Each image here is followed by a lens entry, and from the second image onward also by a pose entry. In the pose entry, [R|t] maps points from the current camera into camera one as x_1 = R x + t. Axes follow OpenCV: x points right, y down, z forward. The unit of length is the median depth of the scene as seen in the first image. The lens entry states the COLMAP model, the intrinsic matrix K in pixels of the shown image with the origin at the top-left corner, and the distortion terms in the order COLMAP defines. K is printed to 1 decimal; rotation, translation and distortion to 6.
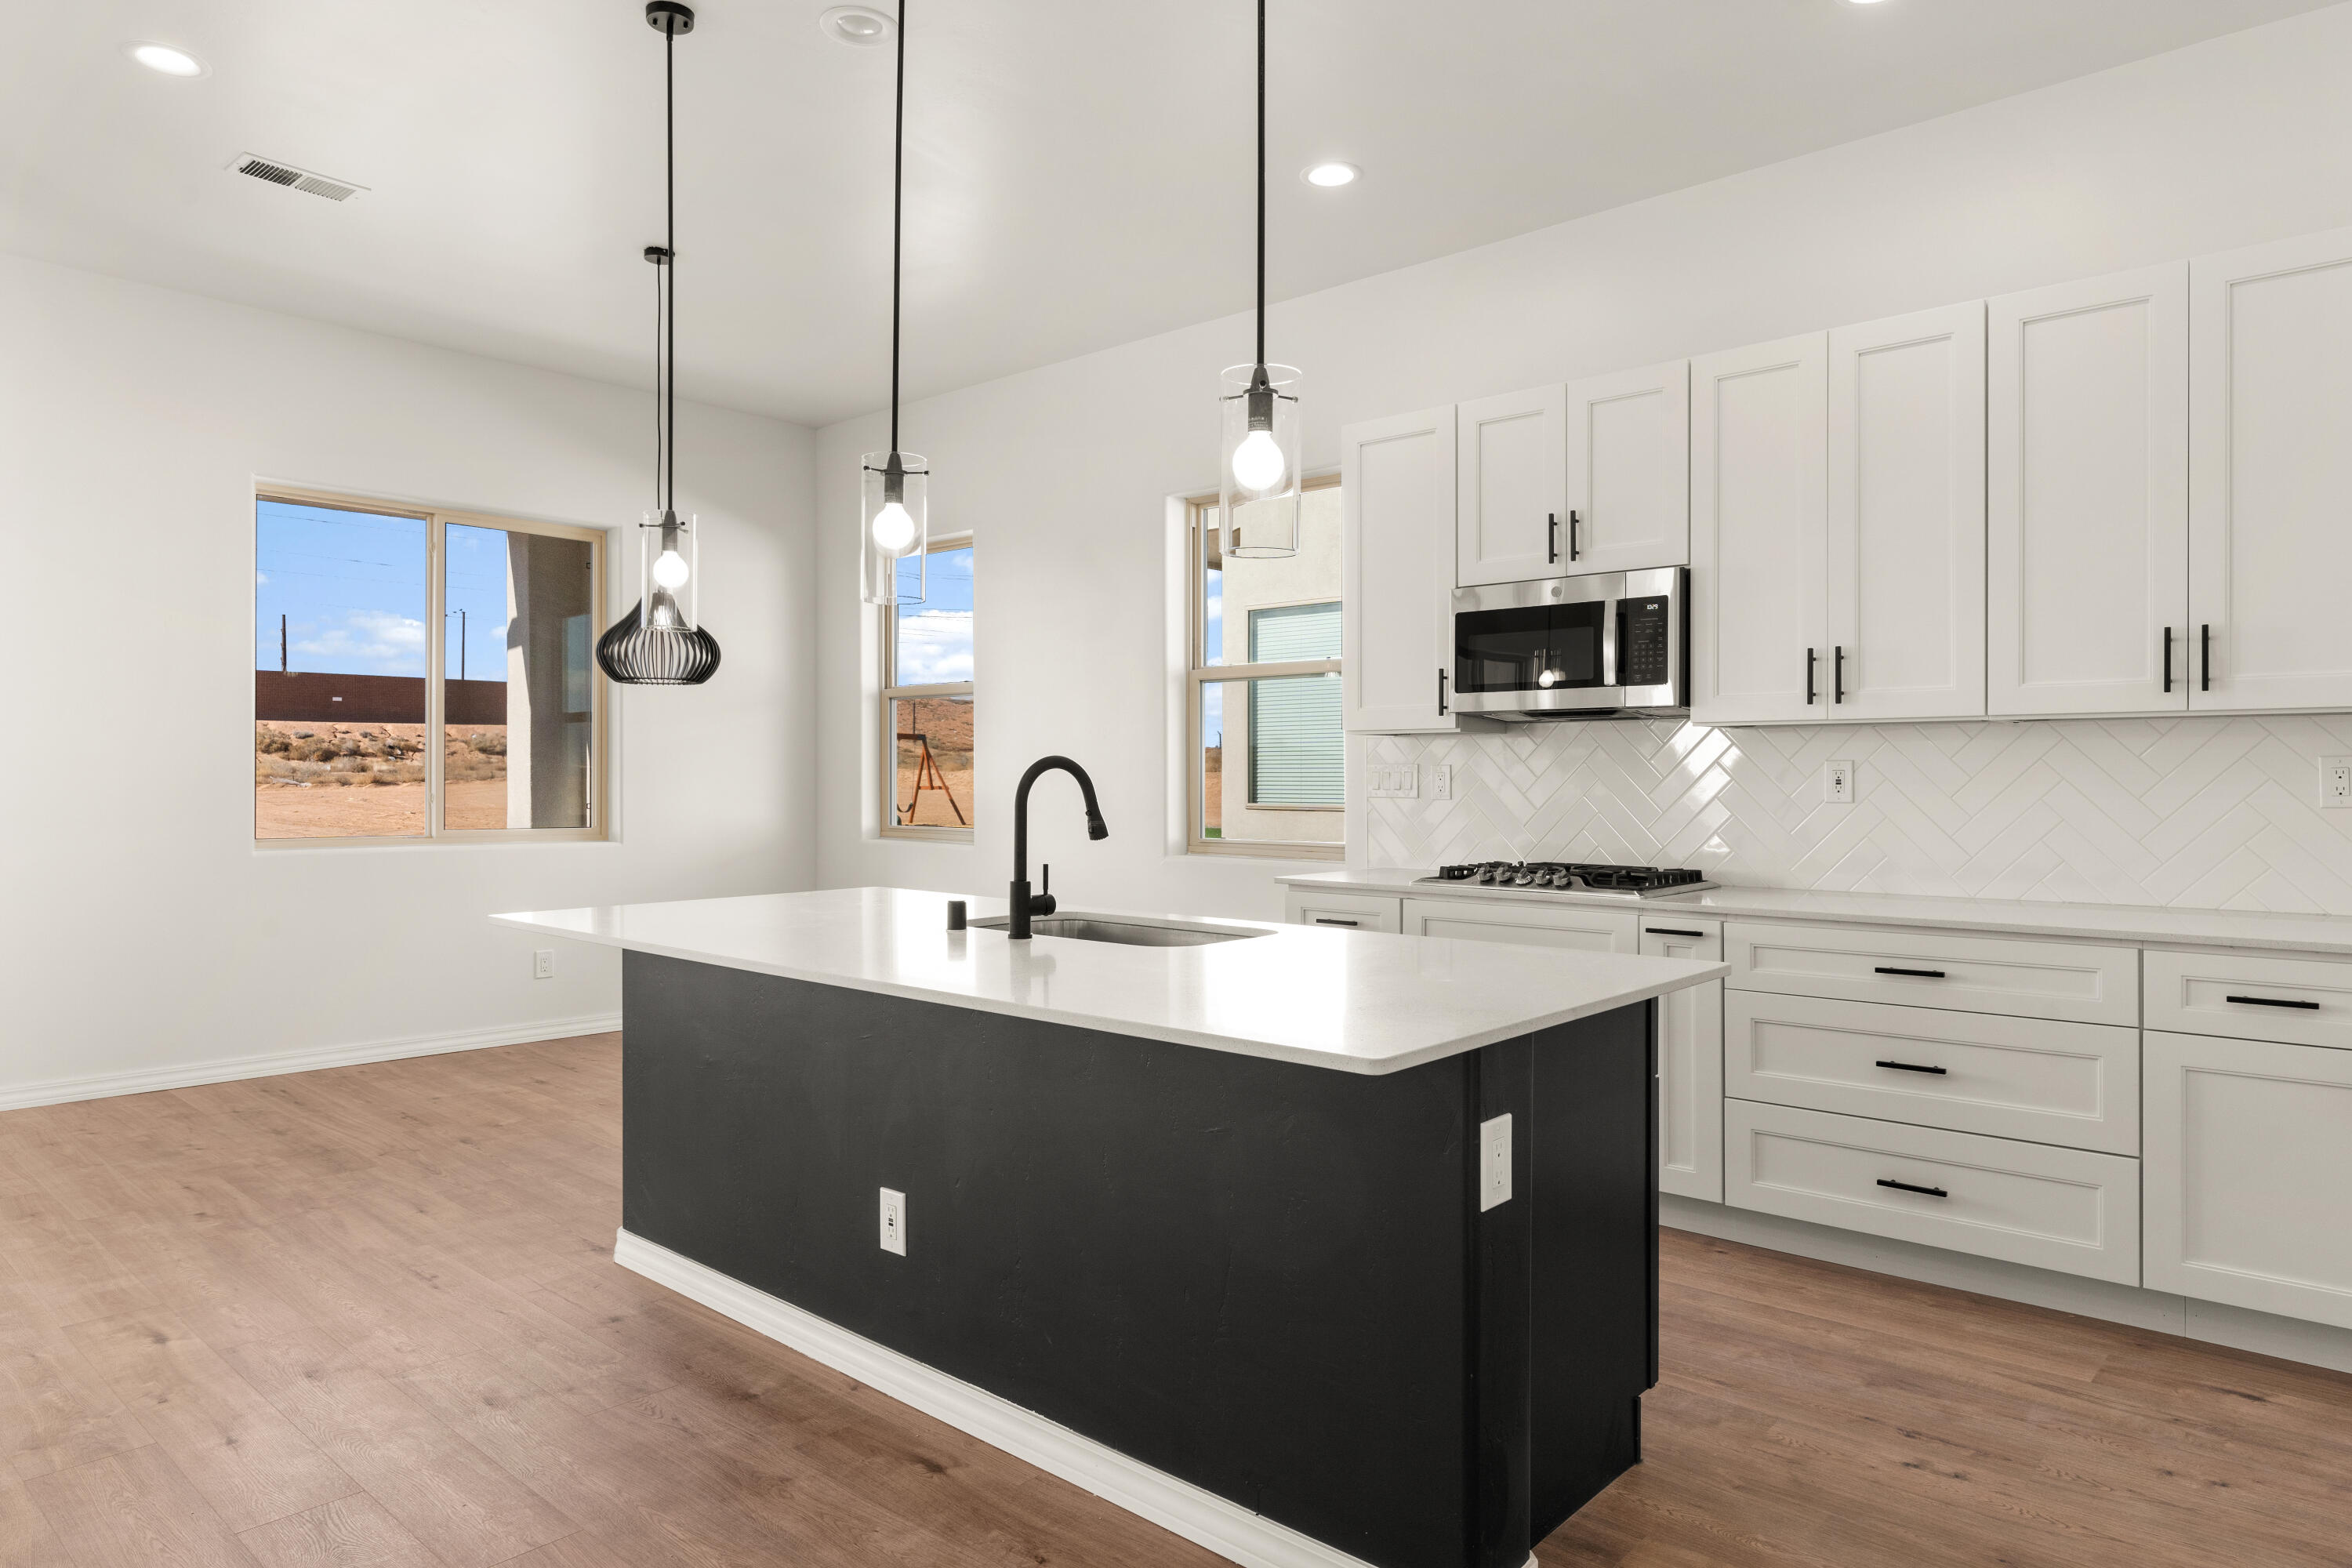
lens RADIAL K [[1427.9, 0, 1172.9], [0, 1427.9, 771.9], [0, 0, 1]] dist [0.003783, 0.000320]
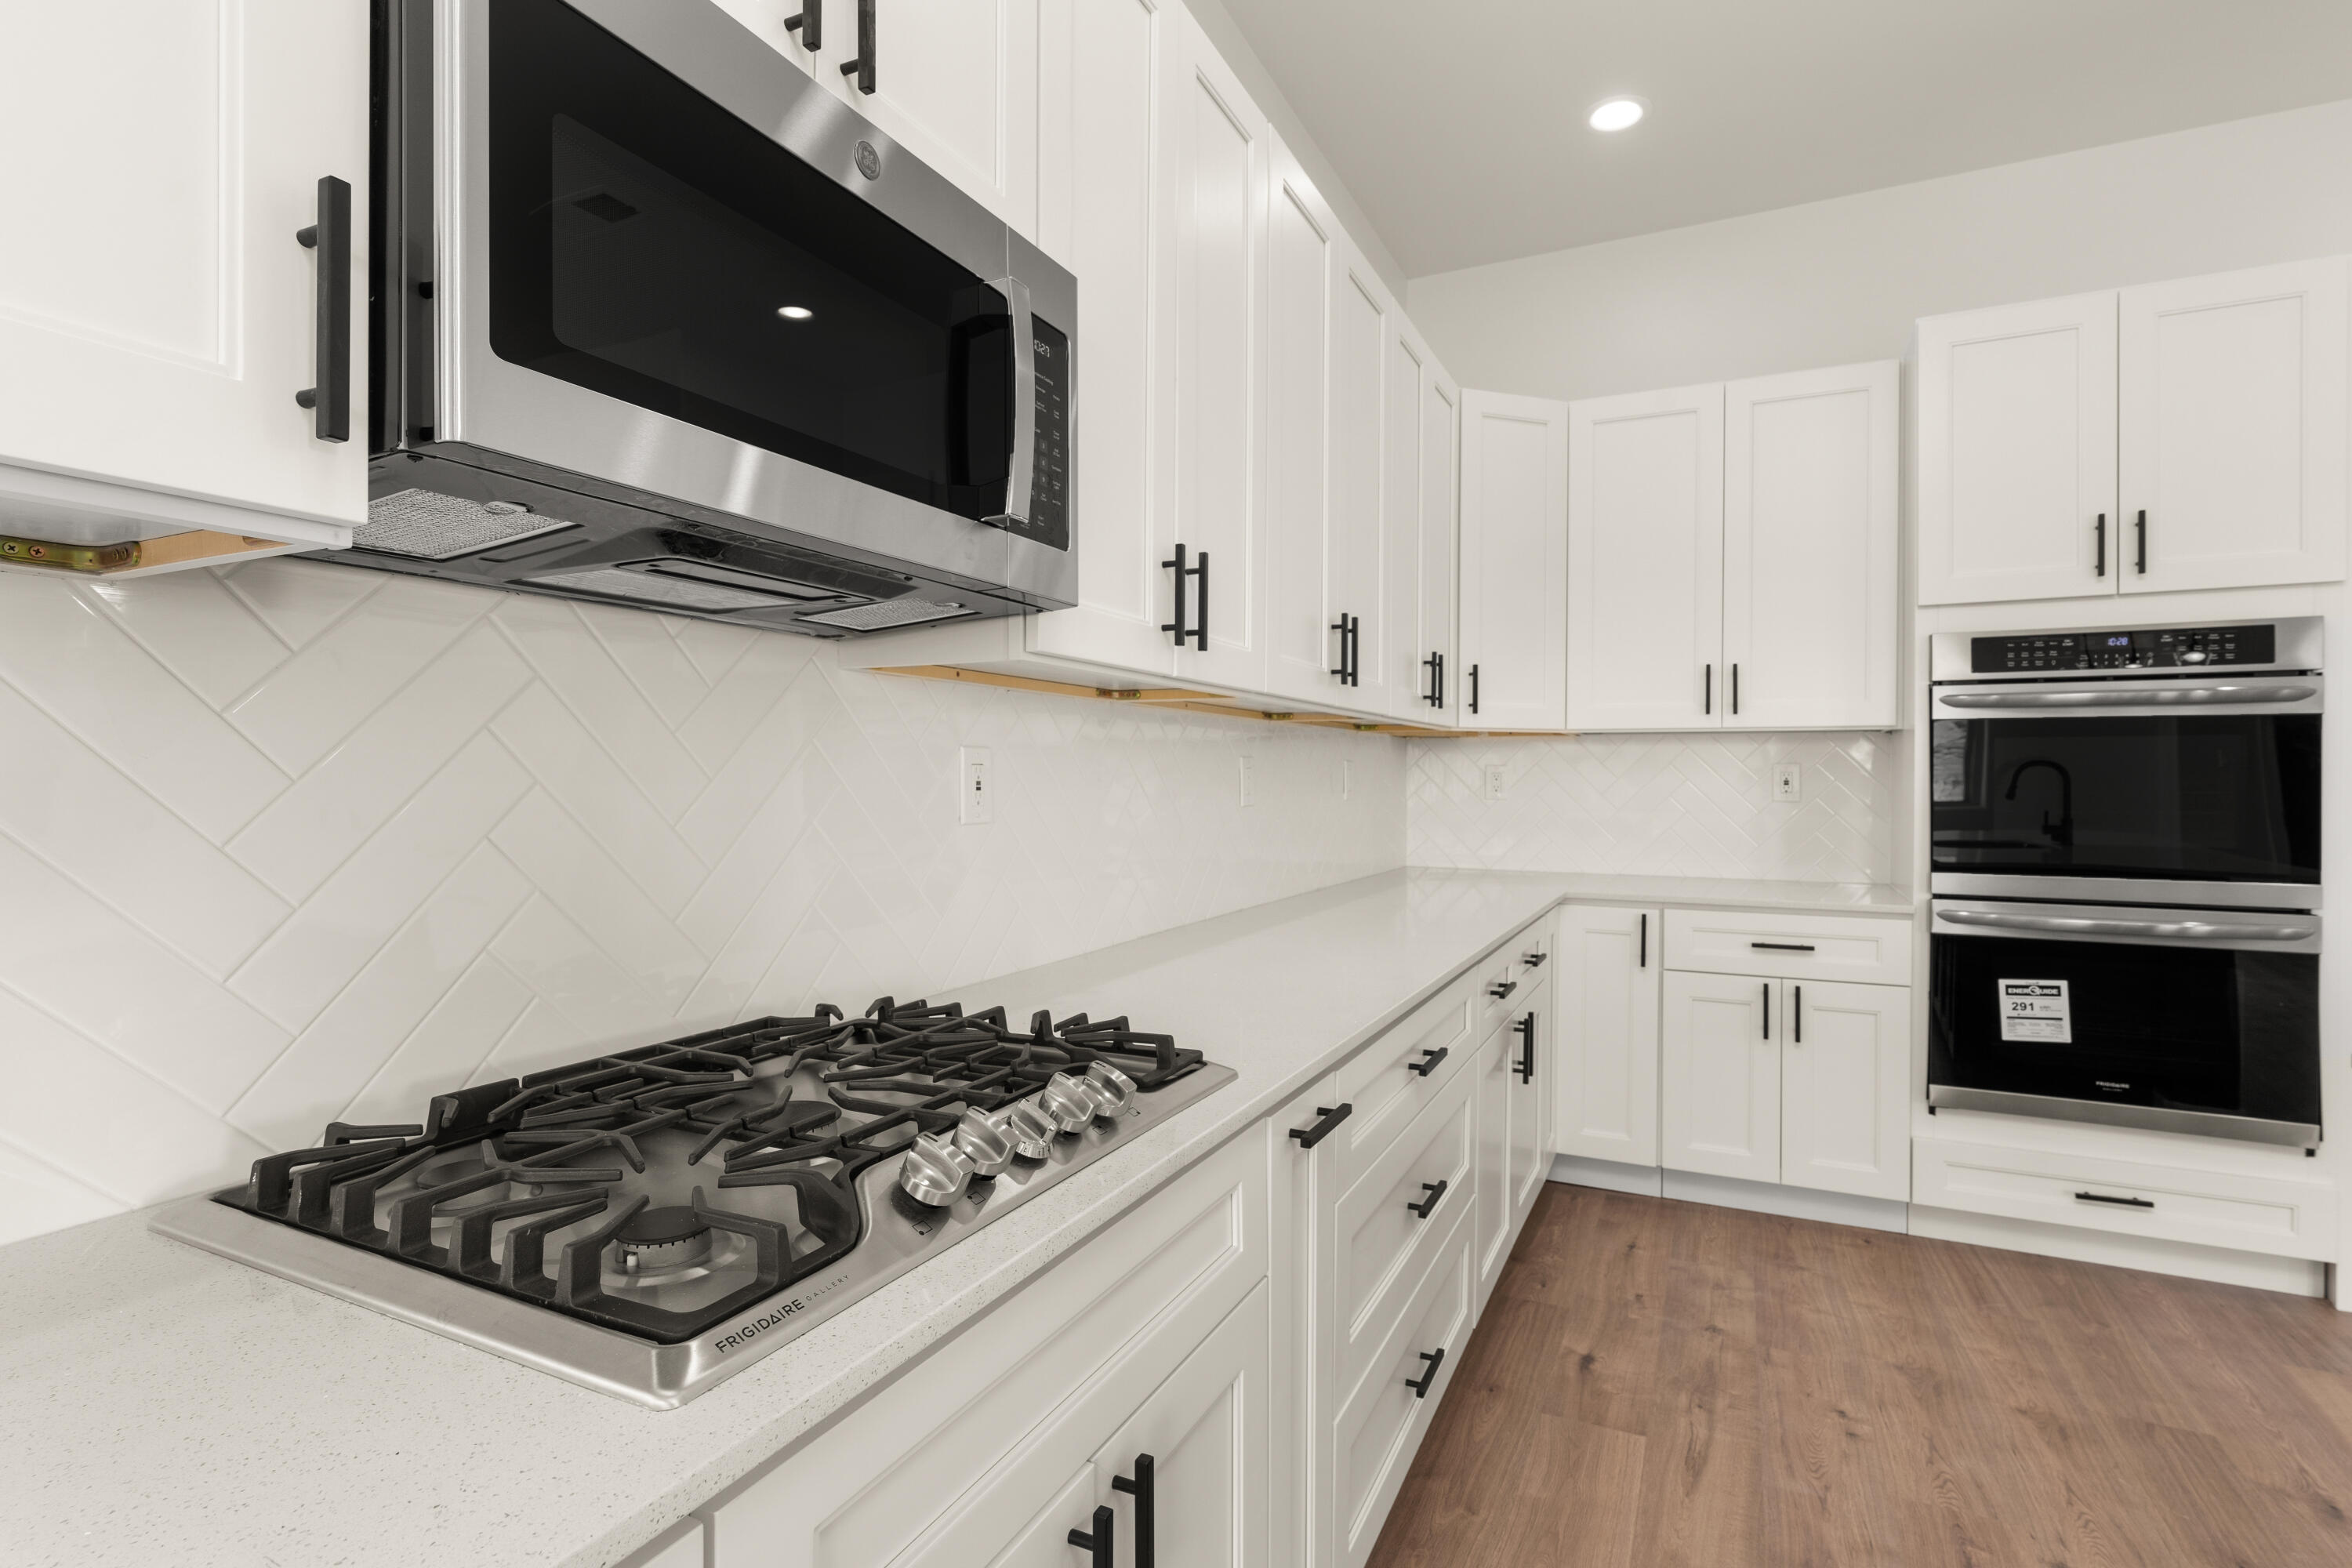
lens RADIAL K [[1133.4, 0, 1182.3], [0, 1133.4, 780.2], [0, 0, 1]] dist [-0.010003, 0.001818]
pose [[-0.276564, -0.003551, 0.960989, 0.022824], [0.001513, 0.999990, 0.004131, -0.000361], [-0.960994, 0.002596, -0.276555, 1.253160]]
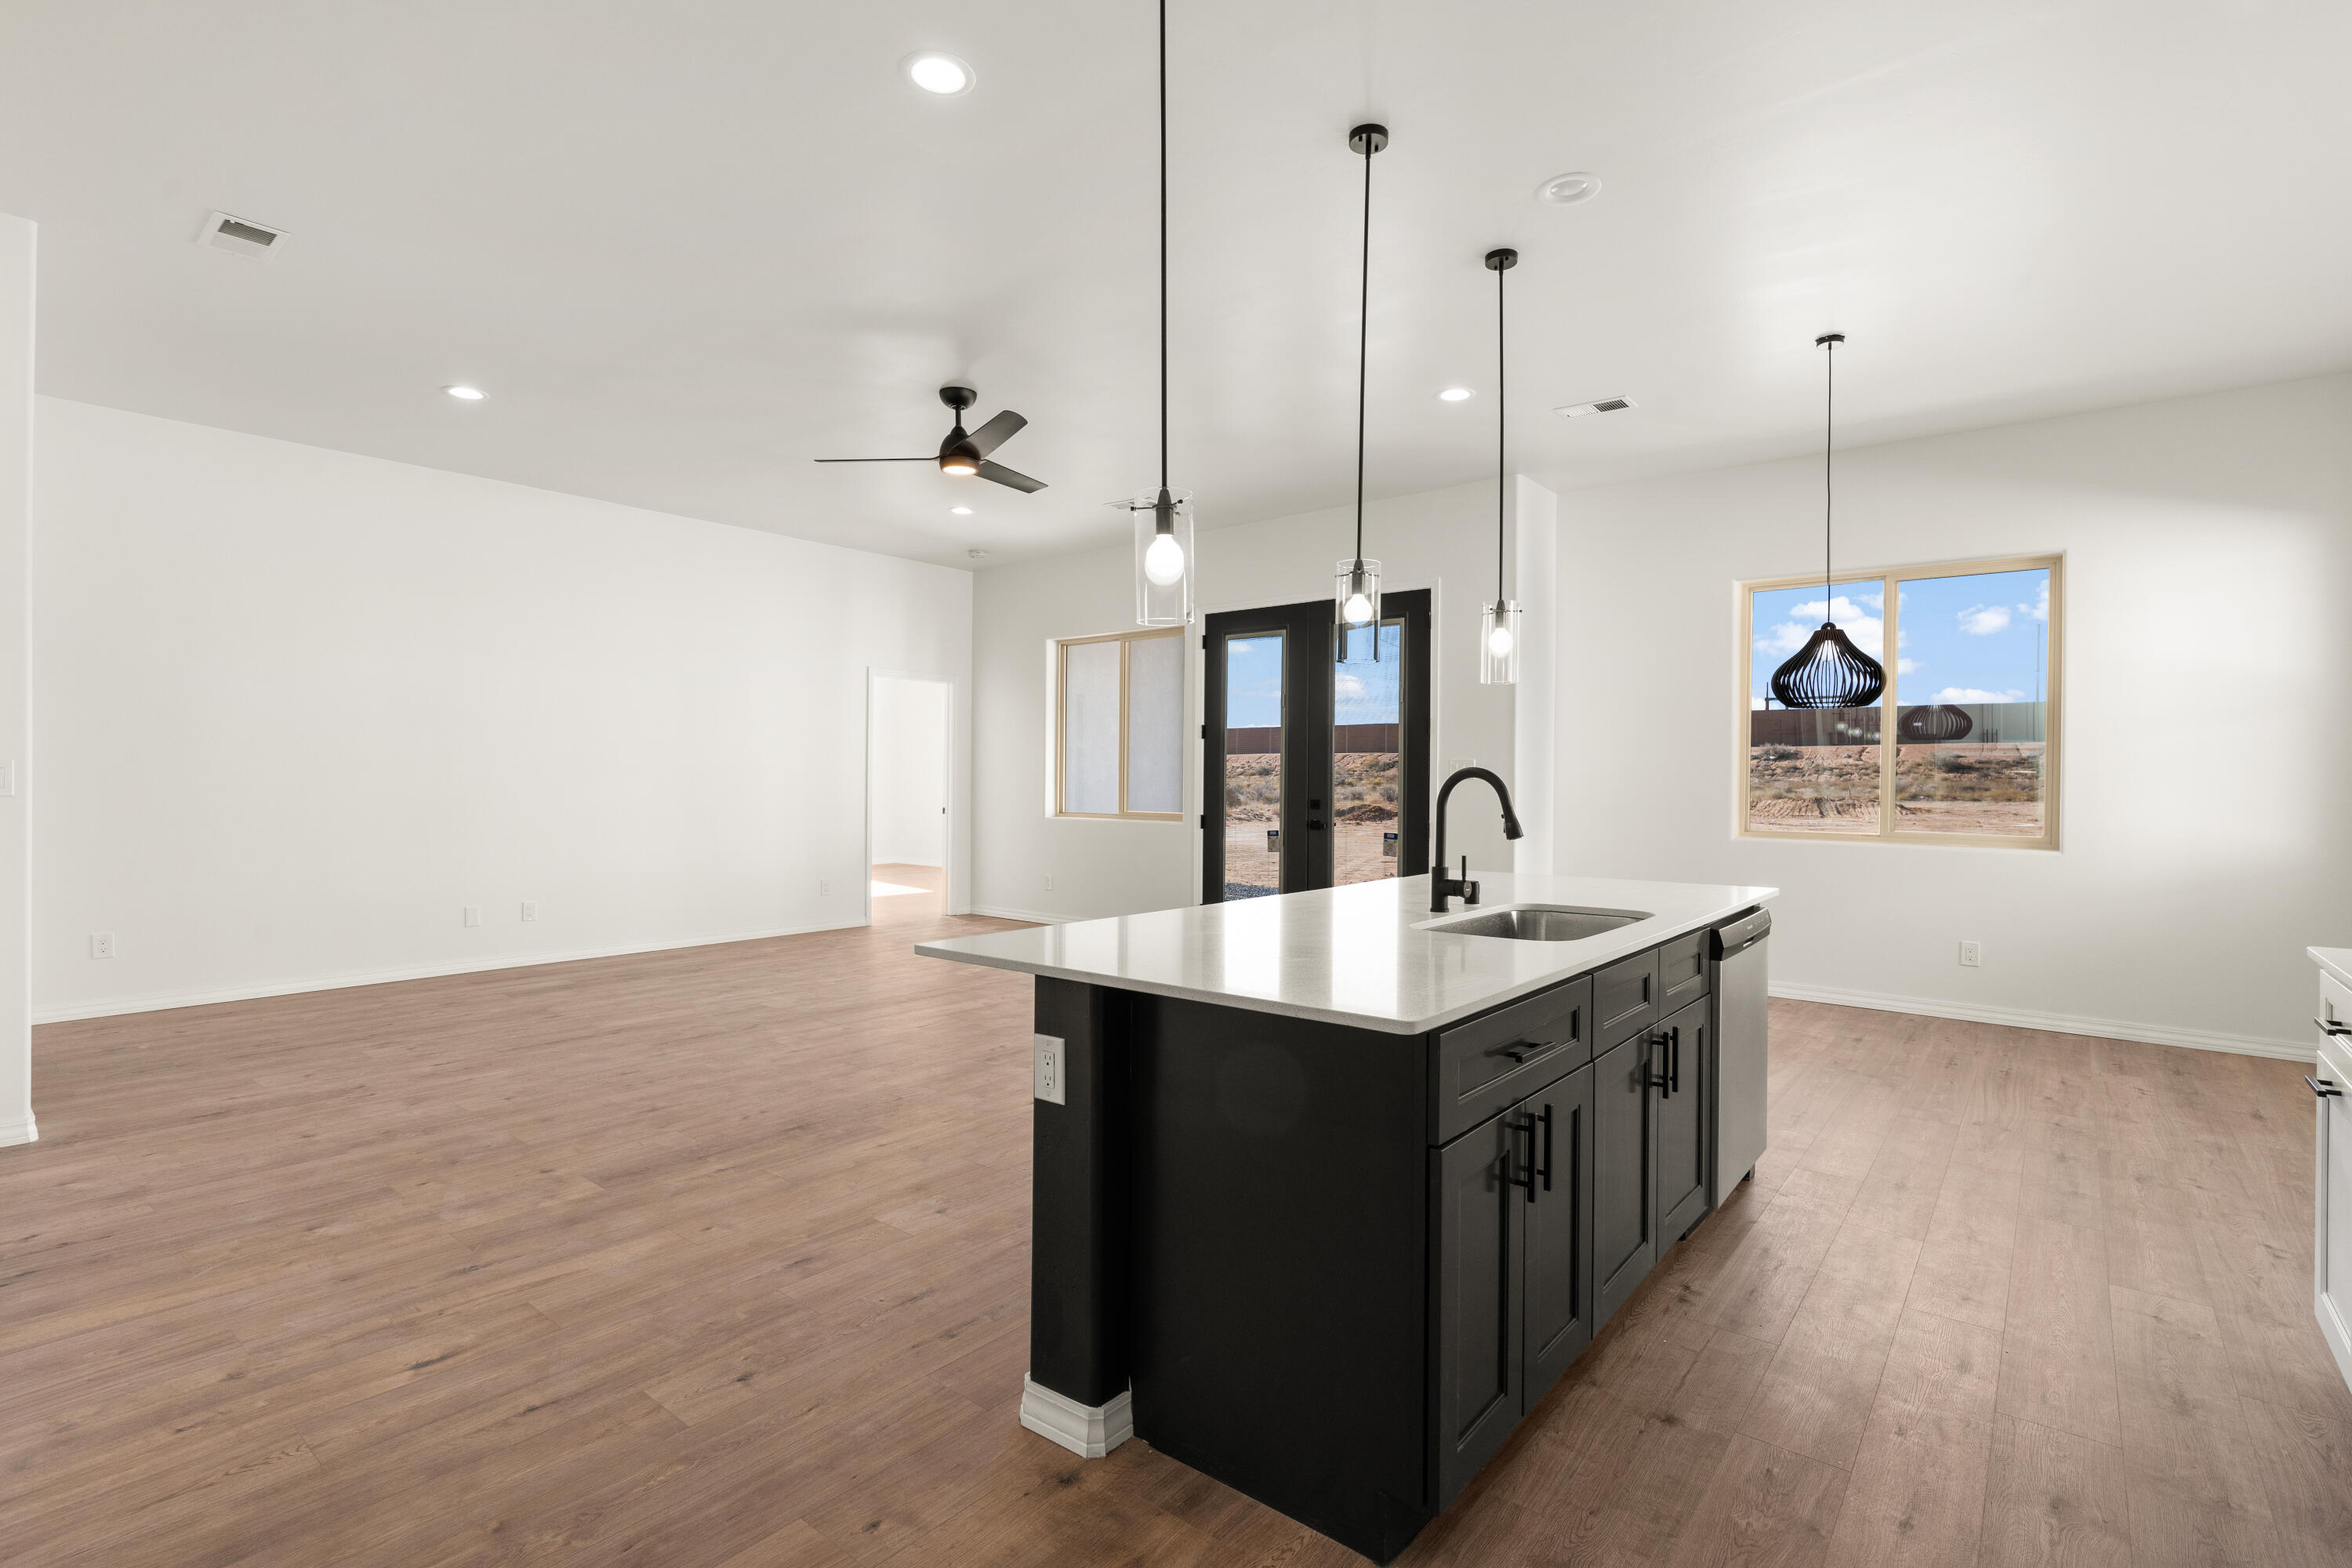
lens RADIAL K [[1095.8, 0, 1188.1], [0, 1095.8, 780.3], [0, 0, 1]] dist [-0.004173, 0.000001]
pose [[0.055309, 0.000950, -0.998469, 0.736404], [-0.006846, 0.999976, 0.000572, 0.001724], [0.998446, 0.006803, 0.055314, 0.629589]]
